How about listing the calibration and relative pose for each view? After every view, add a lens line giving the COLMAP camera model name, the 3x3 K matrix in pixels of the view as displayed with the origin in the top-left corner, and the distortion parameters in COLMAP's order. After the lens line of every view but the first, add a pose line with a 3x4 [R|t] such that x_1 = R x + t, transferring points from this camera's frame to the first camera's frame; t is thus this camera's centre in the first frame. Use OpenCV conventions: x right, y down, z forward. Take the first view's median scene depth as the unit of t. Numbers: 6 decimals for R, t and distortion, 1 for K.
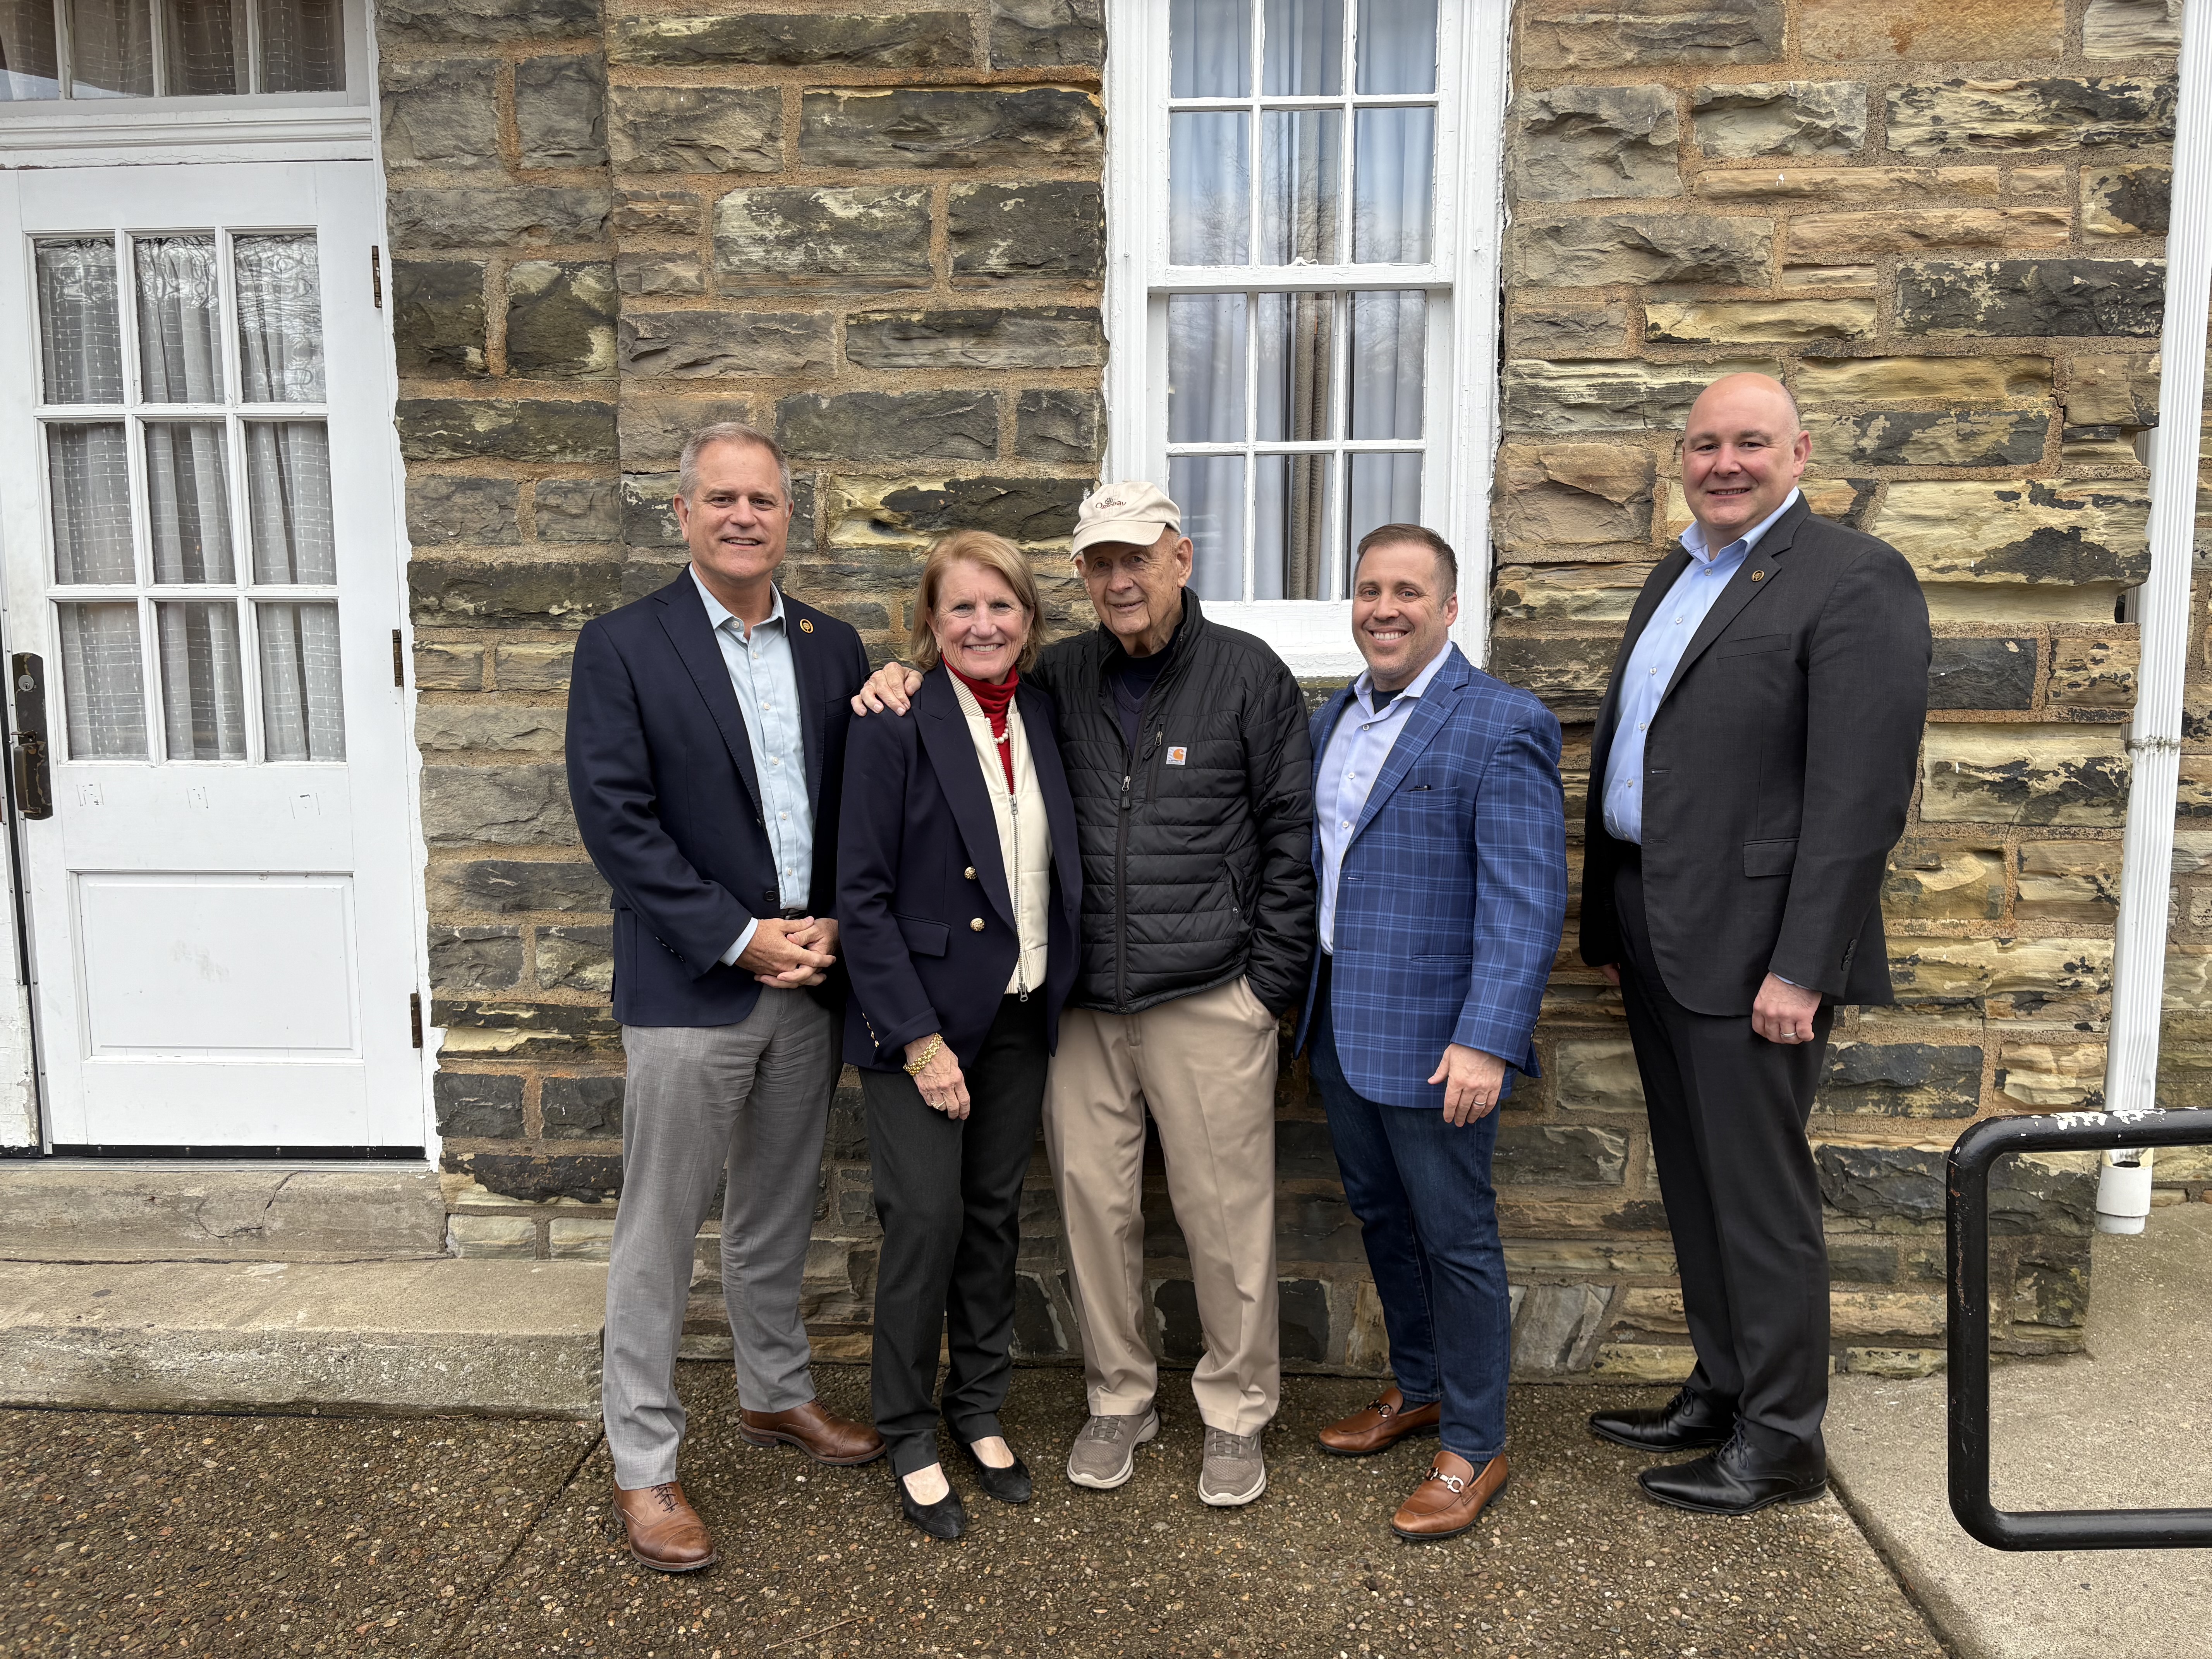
lens RADIAL K [[1675.4, 0, 1105.5], [0, 1675.4, 832.7], [0, 0, 1]] dist [0.008189, -0.009885]
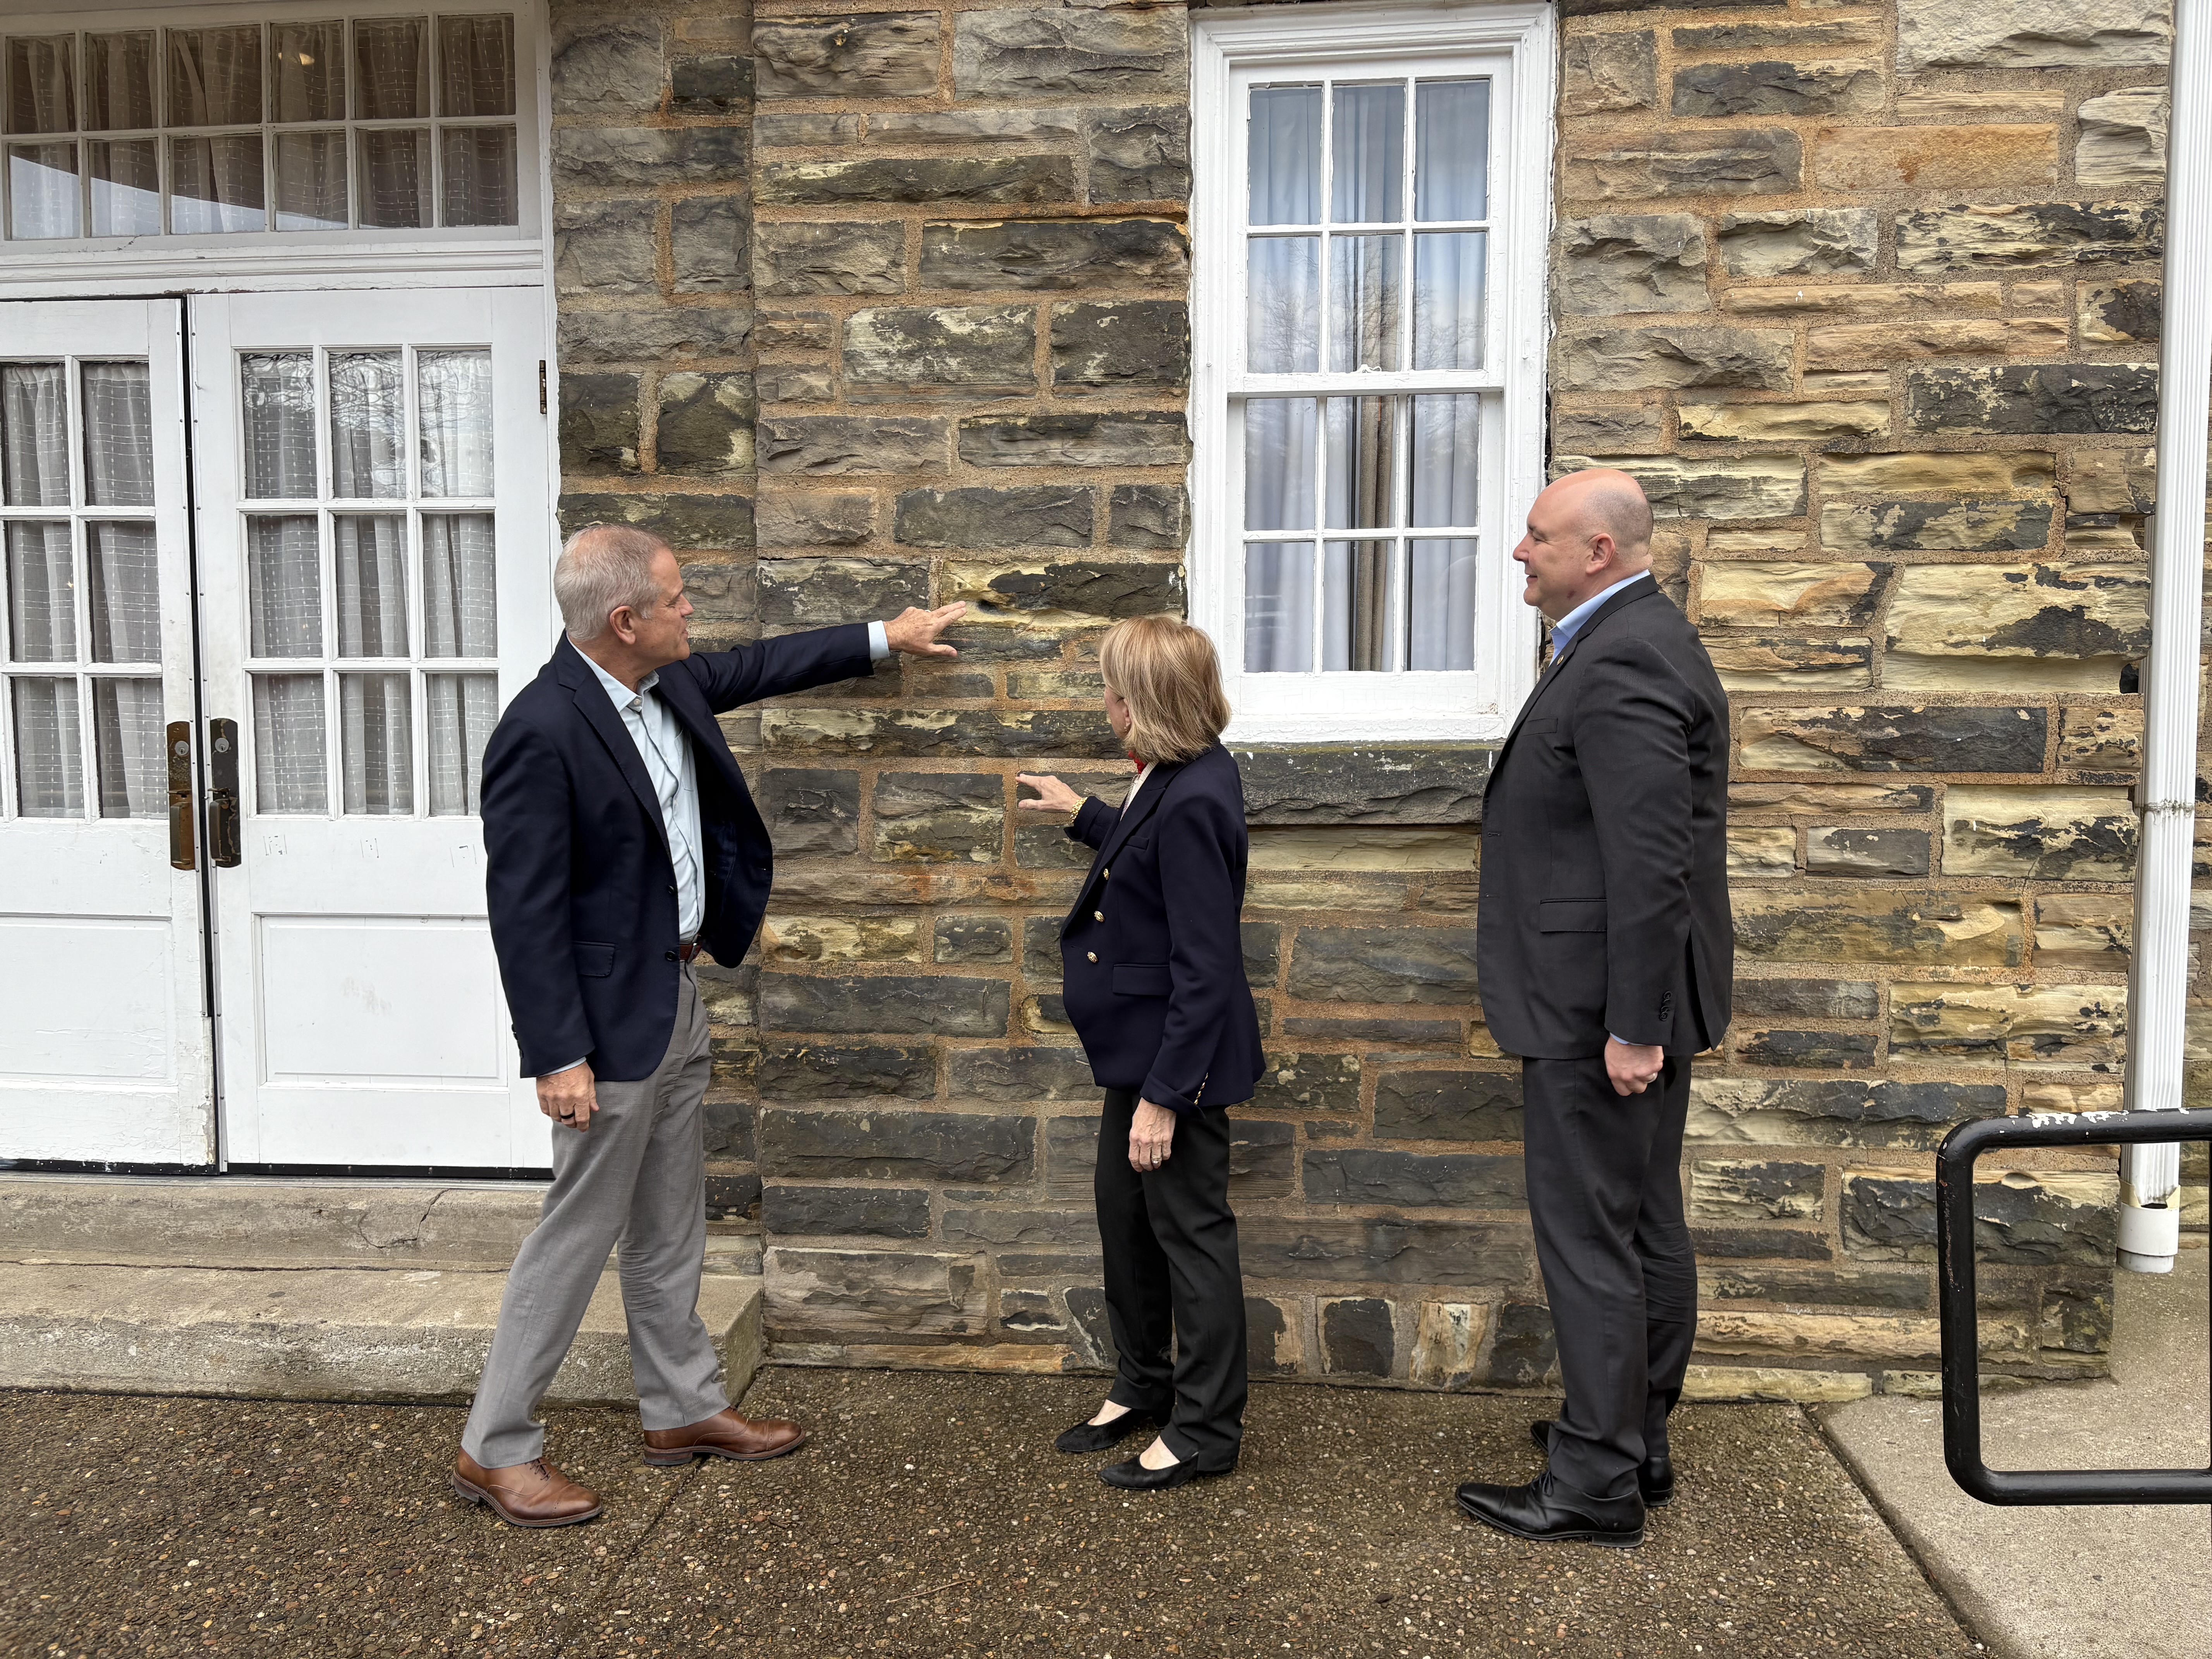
lens RADIAL K [[1675.4, 0, 1104.4], [0, 1675.4, 824.7], [0, 0, 1]] dist [0.008189, -0.009885]
pose [[0.999263, 0.004335, -0.038147, -0.013206], [-0.006264, 0.998699, -0.050597, 0.018933], [0.037879, 0.050799, 0.997990, -0.103805]]
